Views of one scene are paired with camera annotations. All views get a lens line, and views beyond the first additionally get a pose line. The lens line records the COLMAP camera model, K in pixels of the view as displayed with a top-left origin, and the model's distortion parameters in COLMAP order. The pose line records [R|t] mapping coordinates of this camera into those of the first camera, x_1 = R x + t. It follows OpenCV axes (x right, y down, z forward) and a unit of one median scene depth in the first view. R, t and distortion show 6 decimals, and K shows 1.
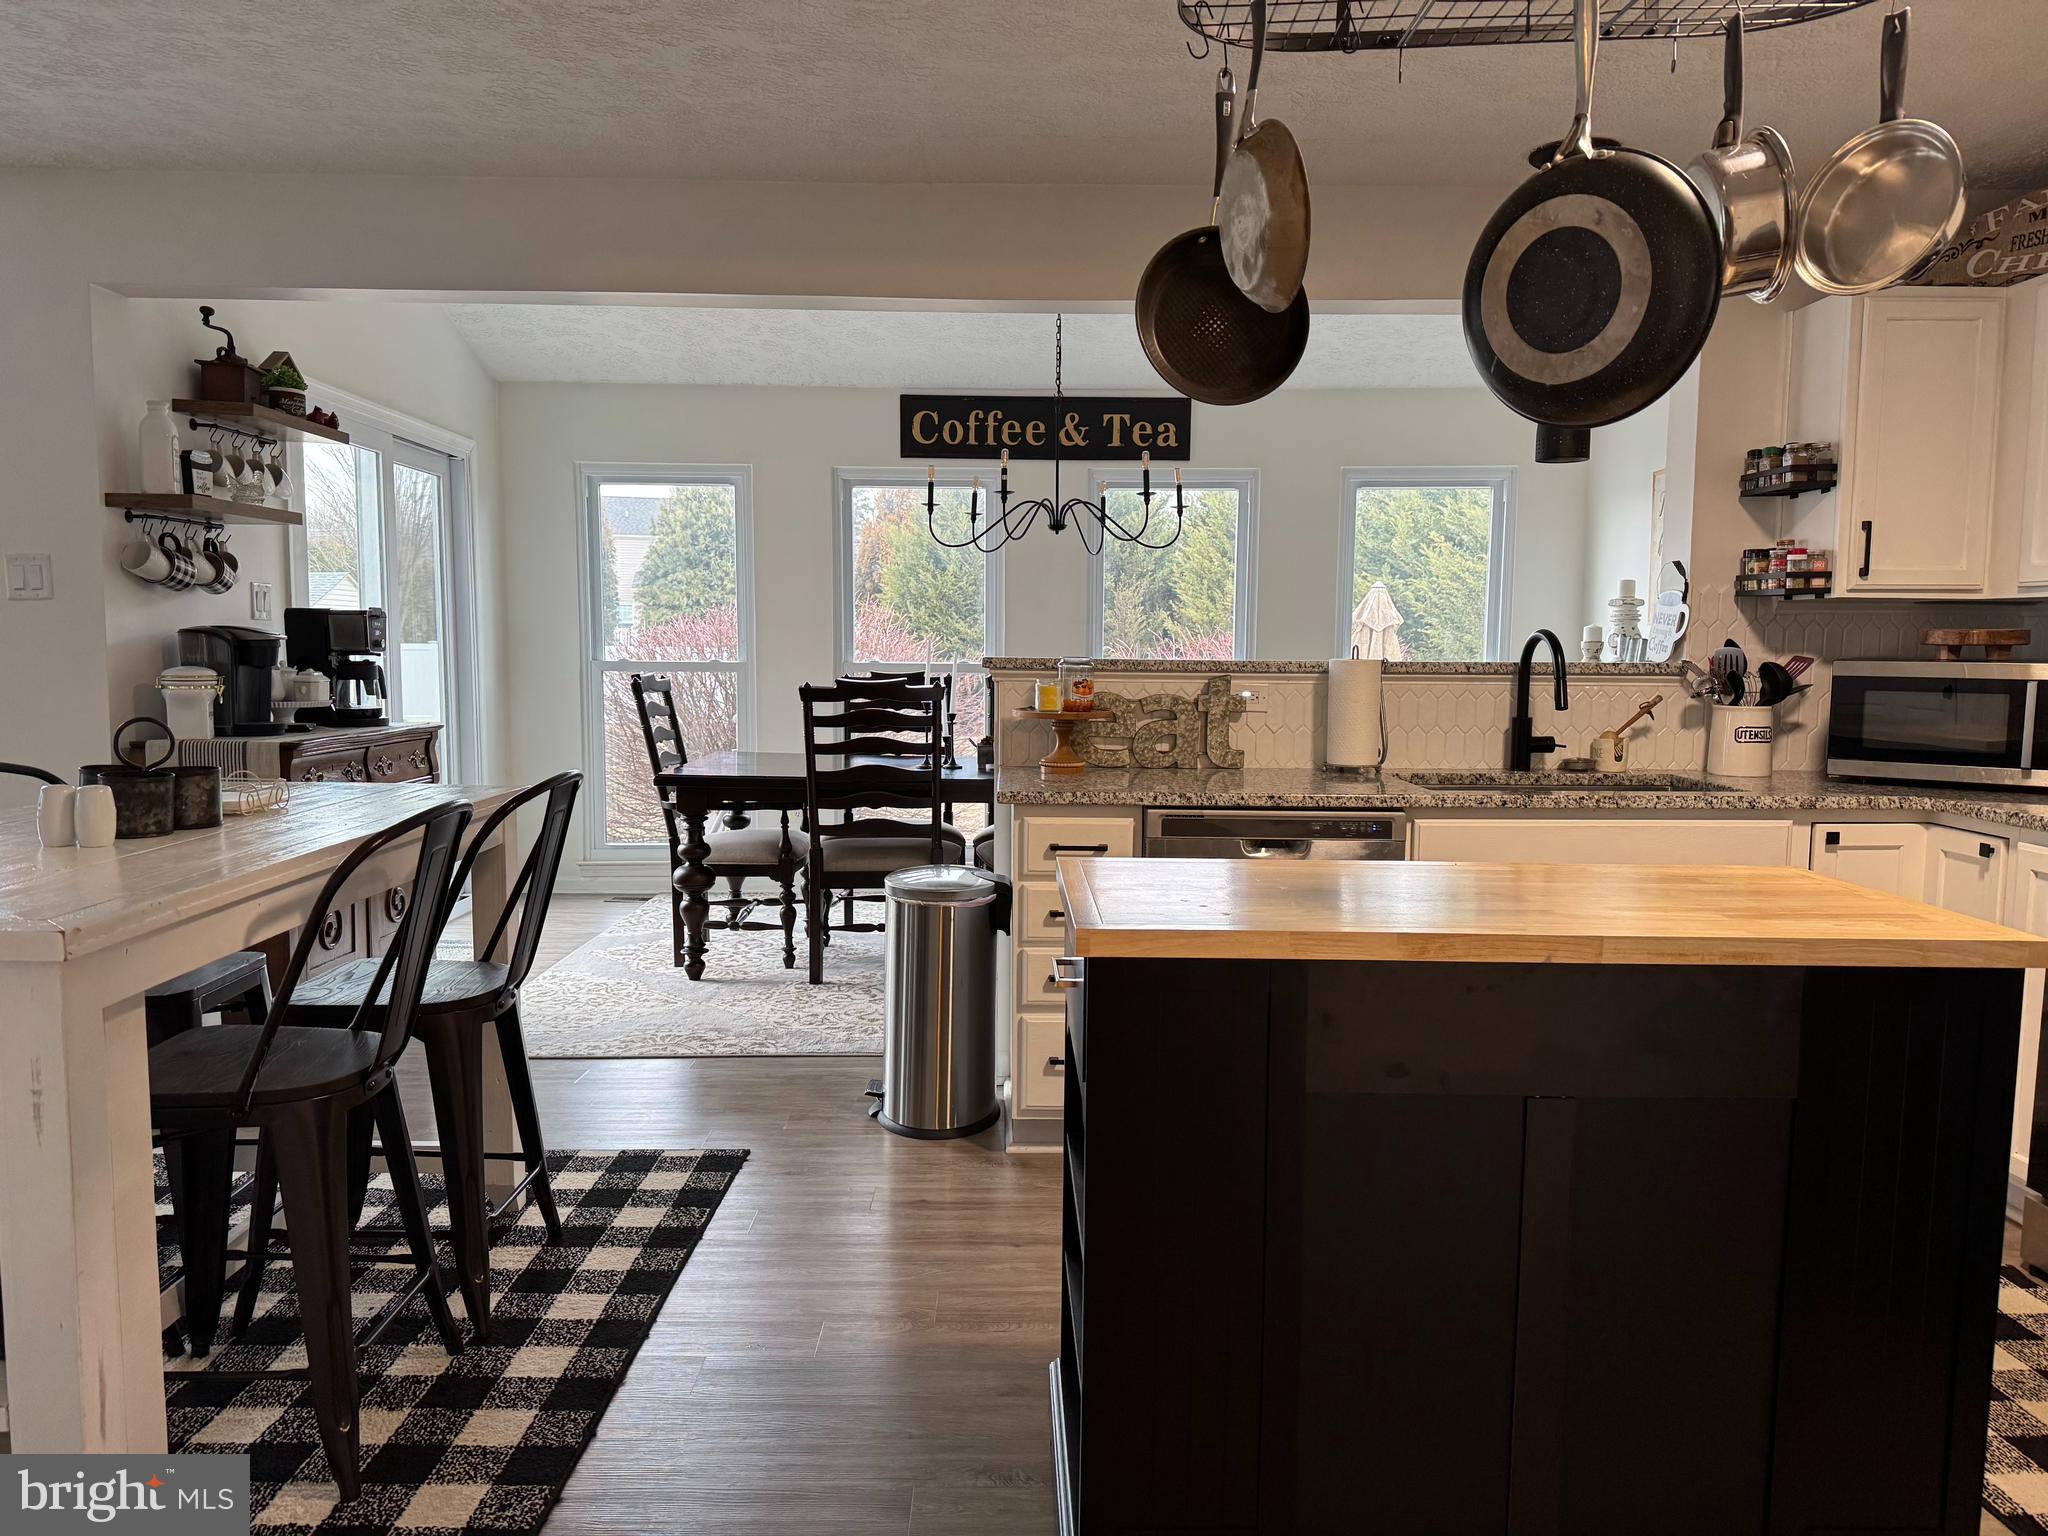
lens RADIAL K [[1443.0, 0, 987.7], [0, 1443.0, 807.0], [0, 0, 1]] dist [0.064815, -0.069104]
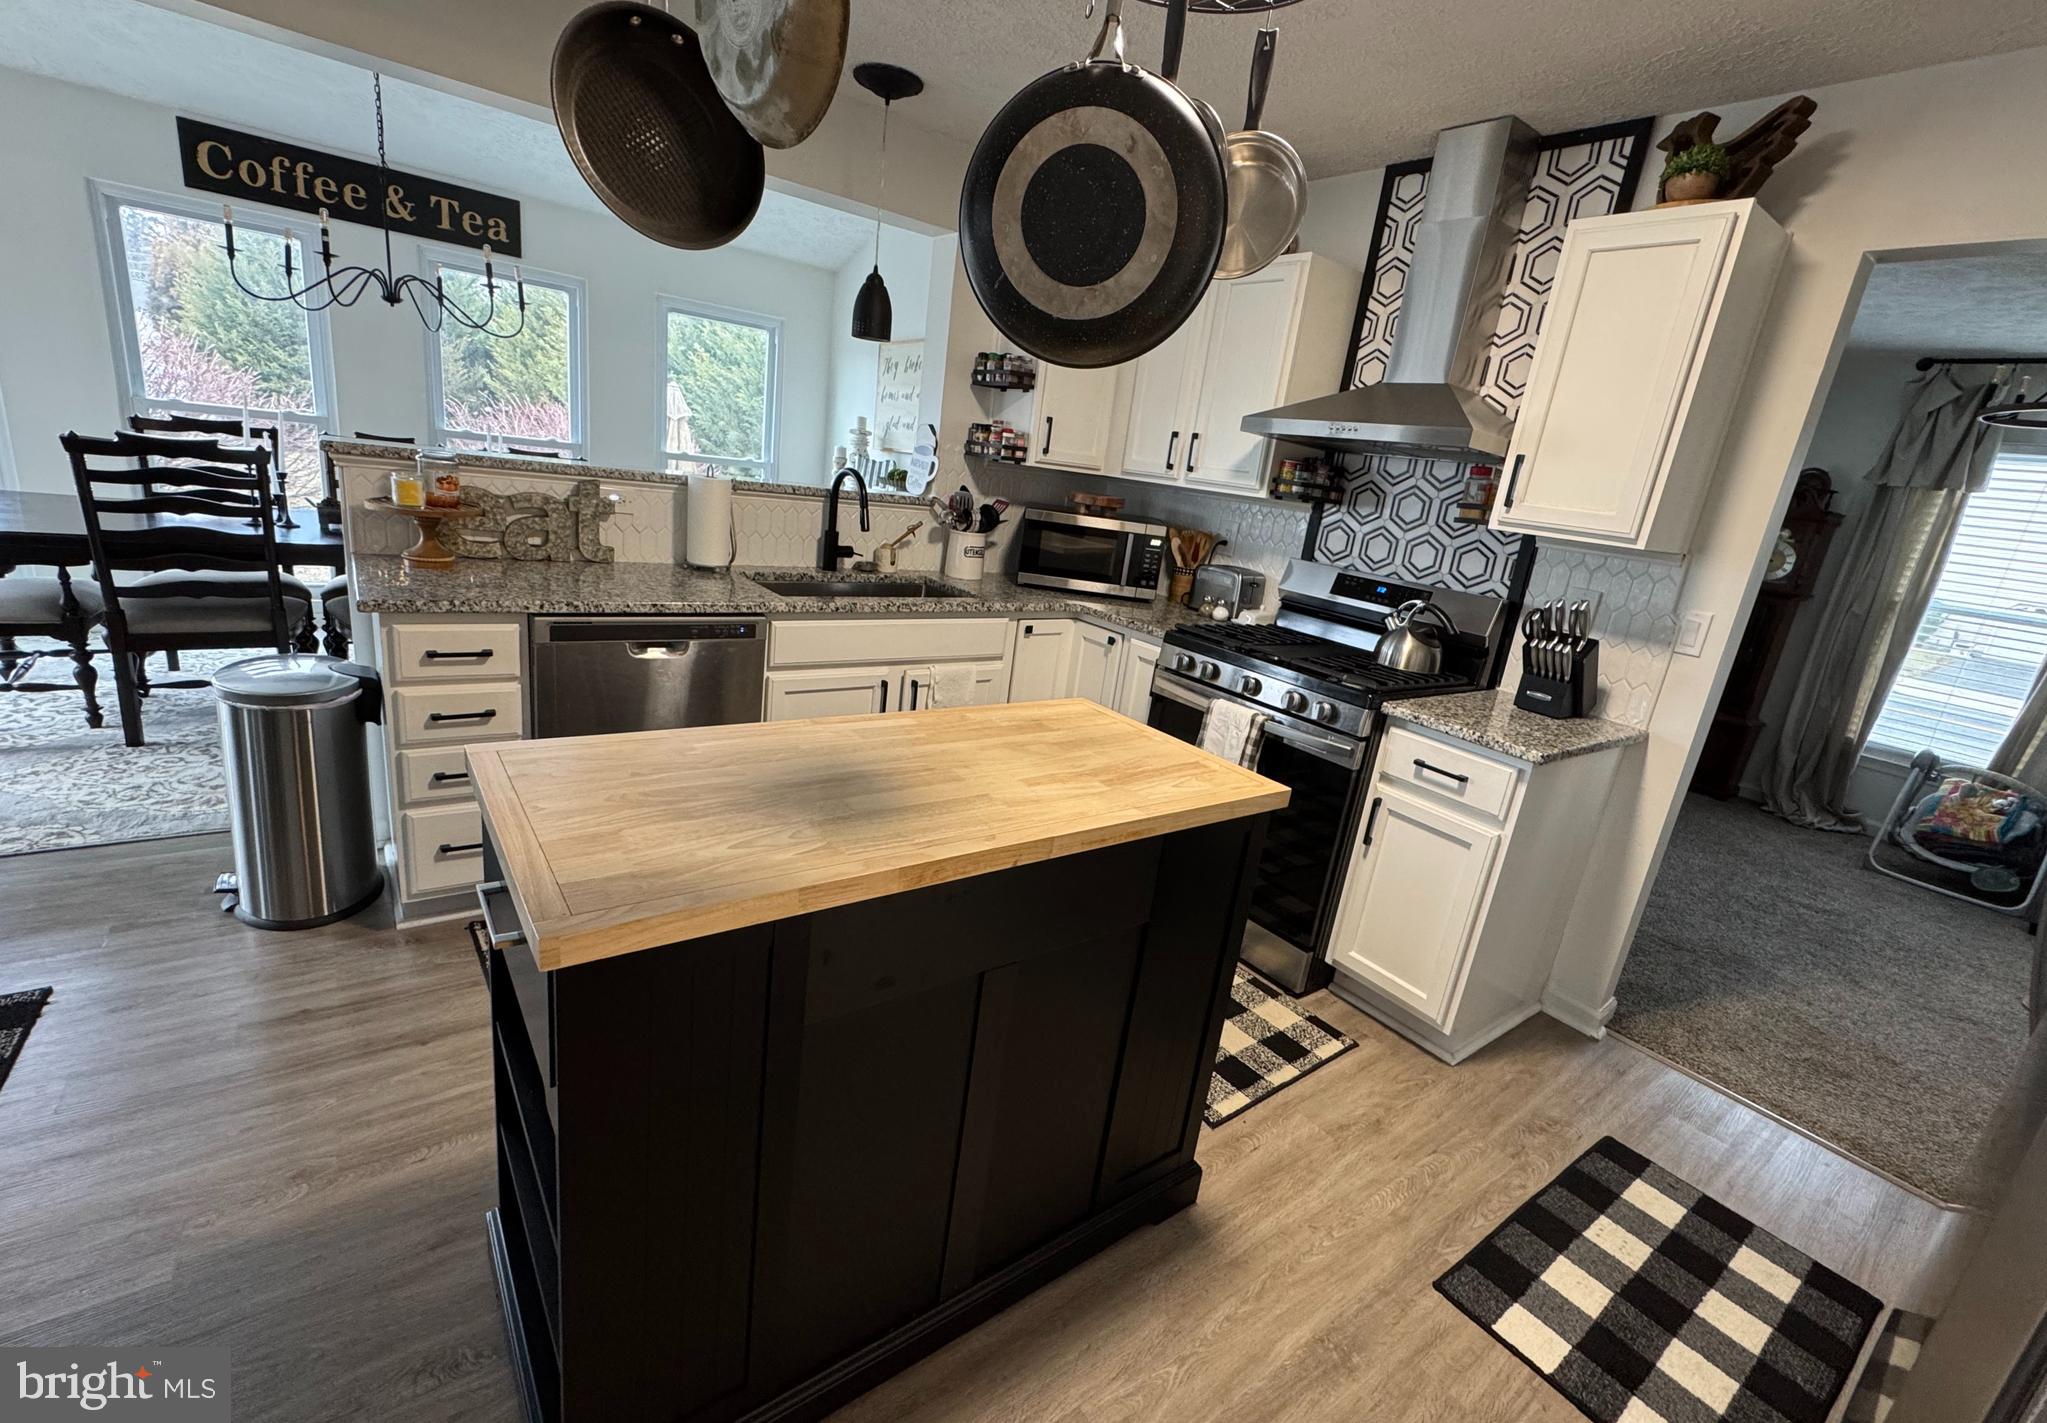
lens RADIAL K [[882.7, 0, 1019.4], [0, 882.7, 710.7], [0, 0, 1]] dist [-0.001129, -0.000370]
pose [[0.790931, -0.079229, 0.606754, -0.005966], [-0.050237, 0.979827, 0.193431, -0.065305], [-0.609839, -0.183472, 0.770995, 0.231319]]
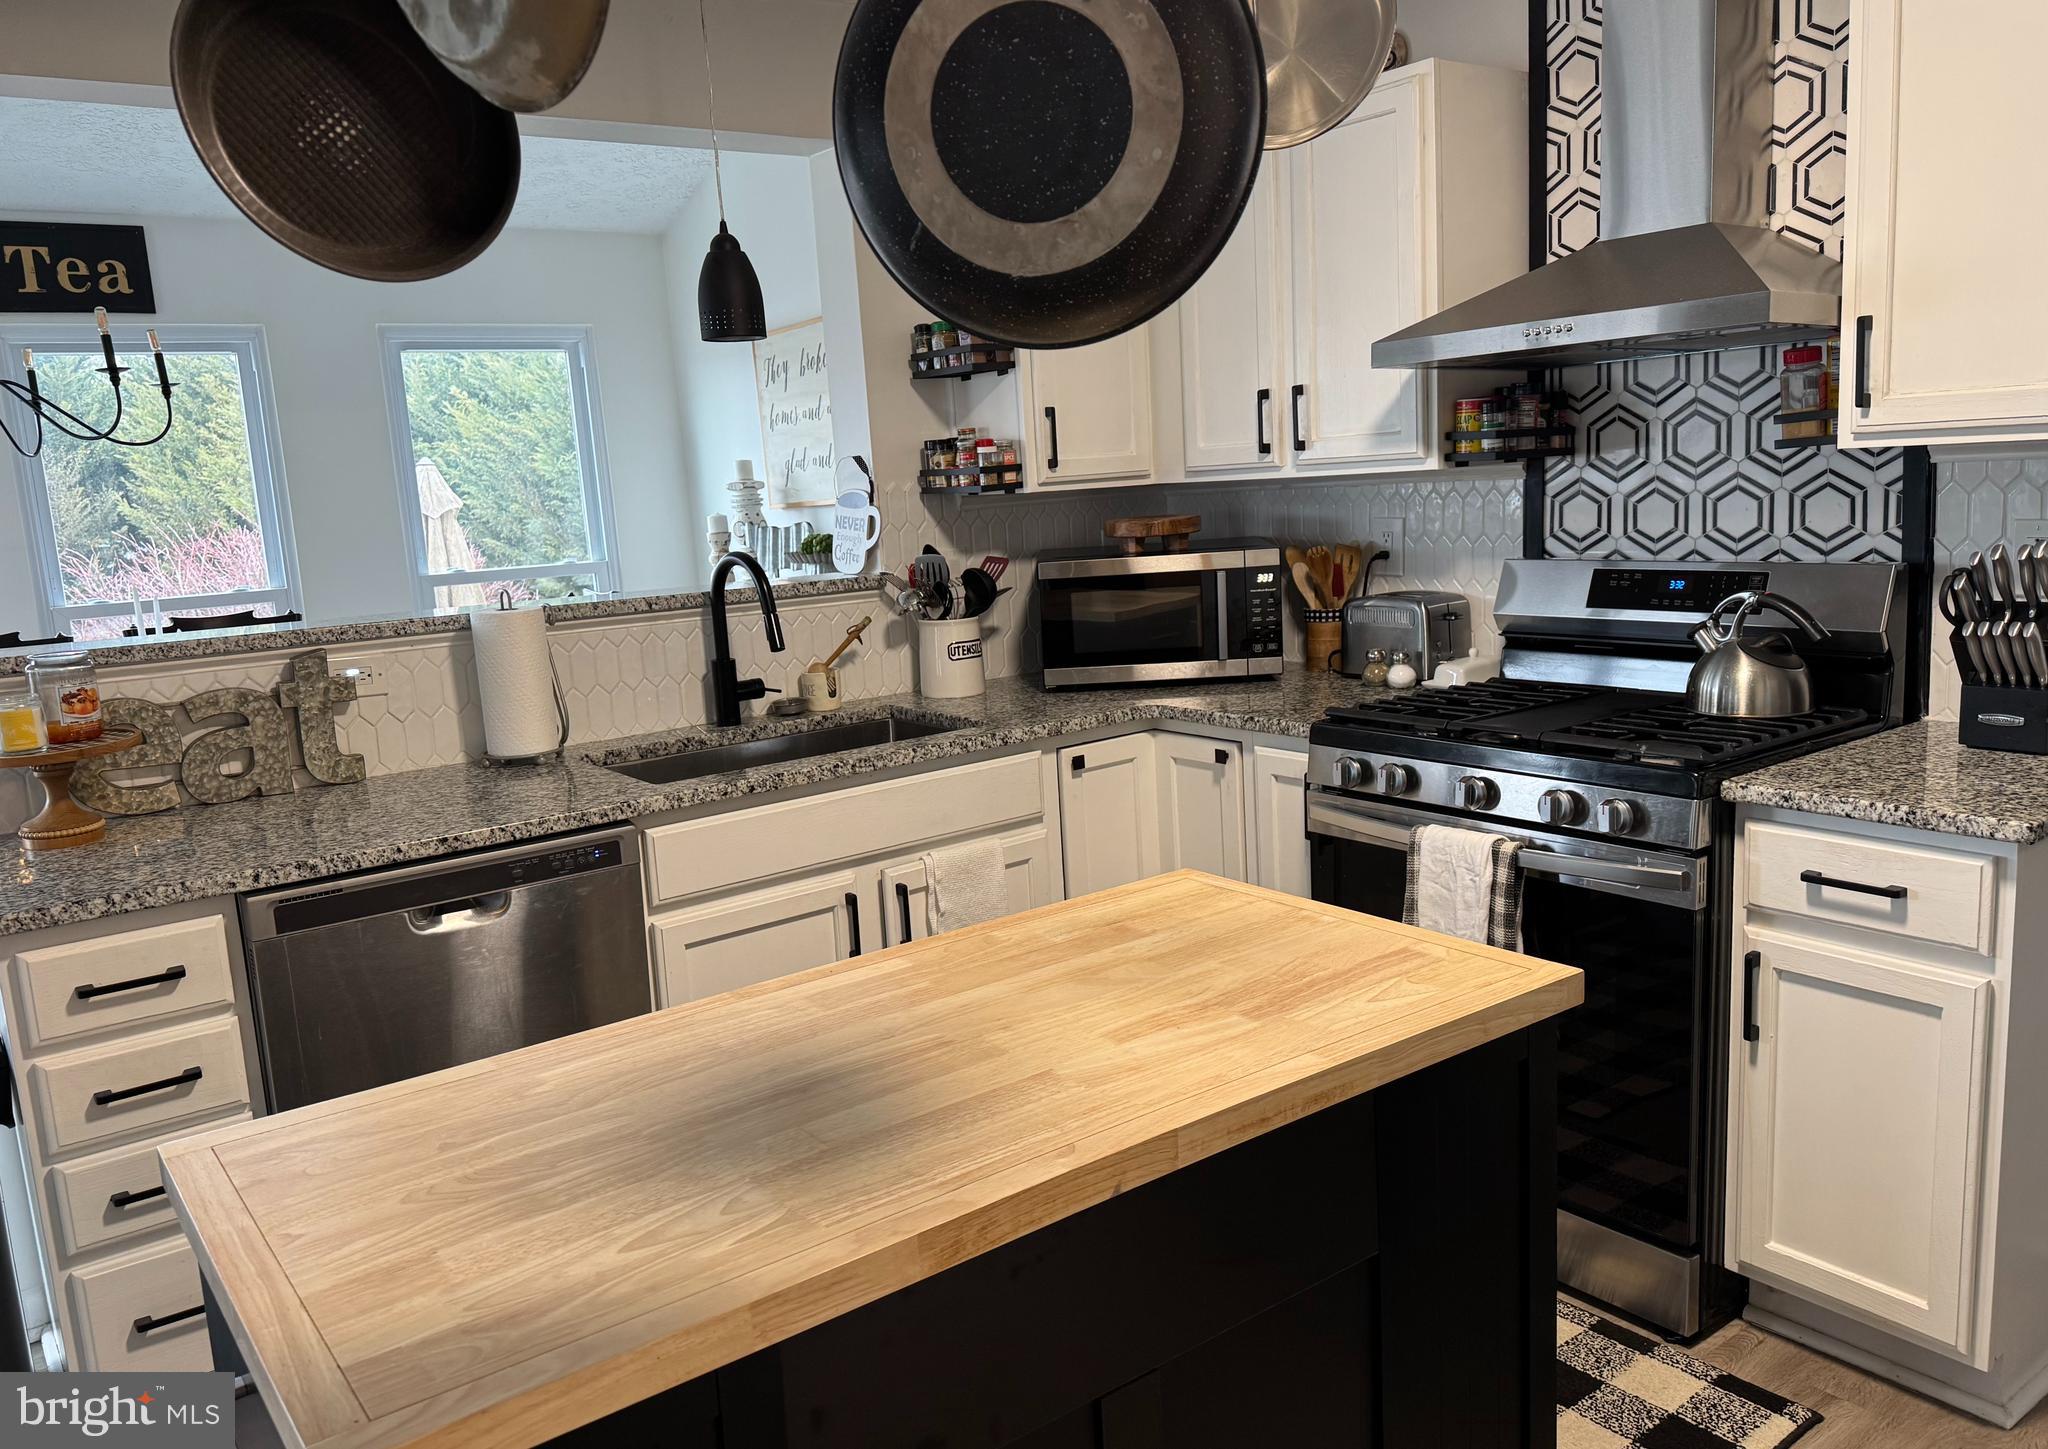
lens RADIAL K [[1534.7, 0, 1005.2], [0, 1534.7, 728.2], [0, 0, 1]] dist [0.072956, -0.091869]
pose [[0.798980, -0.154525, 0.581165, -0.006402], [0.132780, 0.987901, 0.080126, -0.071402], [-0.586515, 0.013148, 0.809831, 0.223410]]
